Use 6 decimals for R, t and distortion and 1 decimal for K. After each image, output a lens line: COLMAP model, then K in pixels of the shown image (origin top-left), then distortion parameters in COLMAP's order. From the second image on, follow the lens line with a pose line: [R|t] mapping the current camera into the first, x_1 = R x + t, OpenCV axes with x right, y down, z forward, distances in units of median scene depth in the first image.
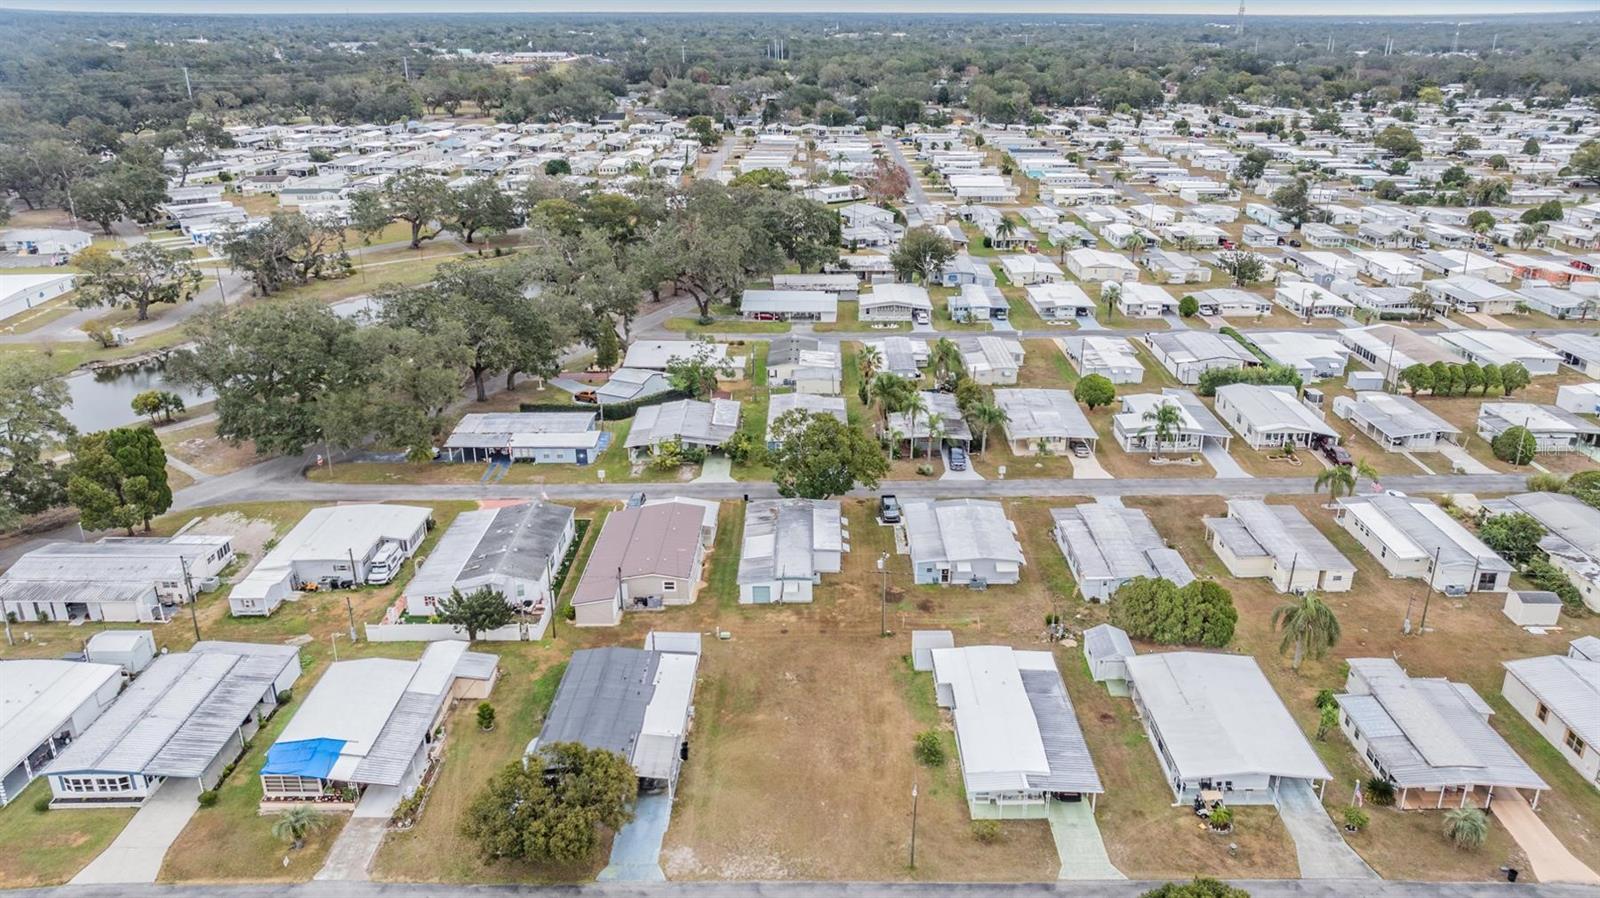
lens RADIAL K [[1125.4, 0, 819.4], [0, 1125.4, 427.2], [0, 0, 1]] dist [-0.001555, -0.050779]
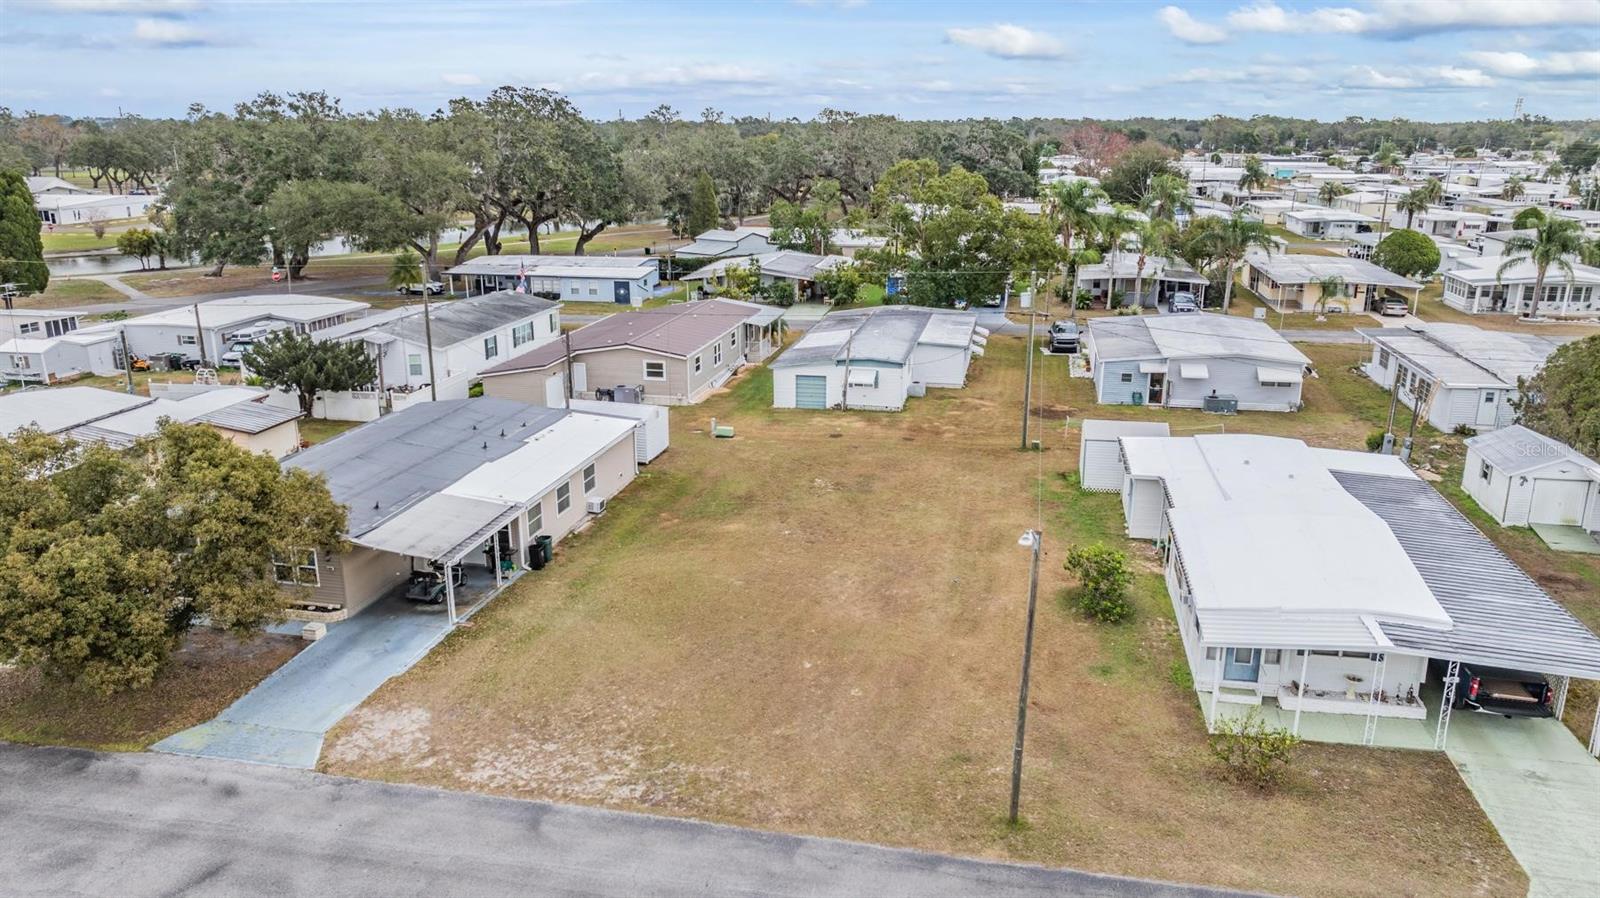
lens RADIAL K [[1122.4, 0, 800.0], [0, 1122.4, 449.0], [0, 0, 1]] dist [-0.029558, 0.019519]
pose [[0.978129, 0.055801, -0.200376, 0.055578], [-0.070780, 0.995145, -0.068380, 0.214583], [0.195587, 0.081067, 0.977330, 0.459005]]
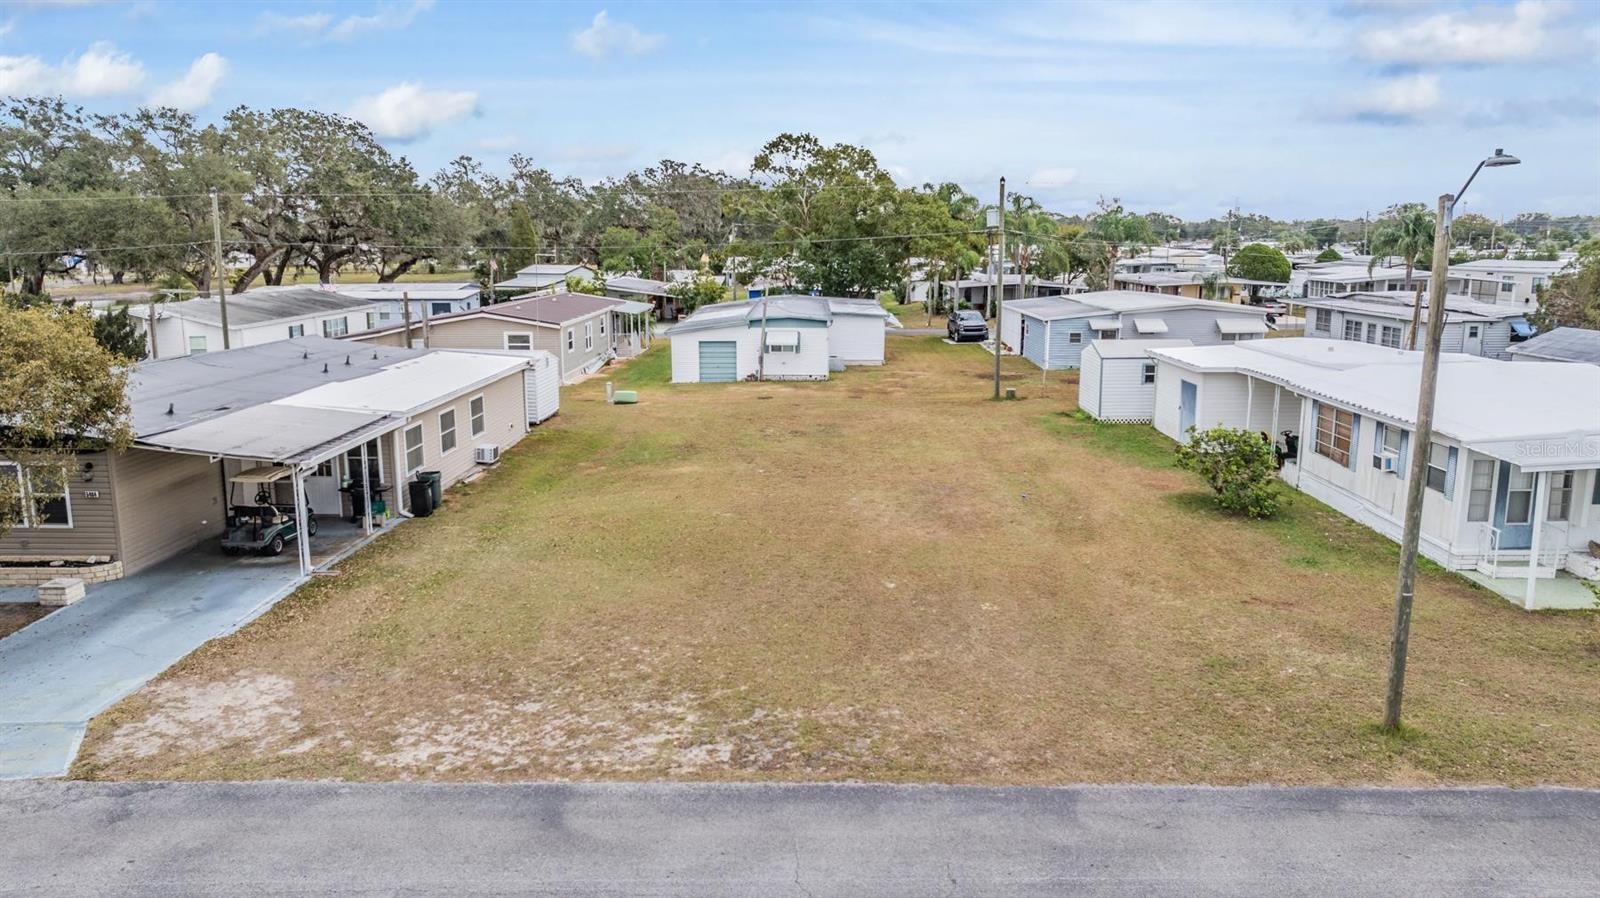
lens RADIAL K [[1122.4, 0, 800.0], [0, 1122.4, 449.0], [0, 0, 1]] dist [-0.029558, 0.019519]
pose [[0.999831, 0.001487, -0.018334, -0.009577], [-0.004543, 0.985817, -0.167760, 0.259648], [0.017825, 0.167814, 0.985657, 0.555412]]
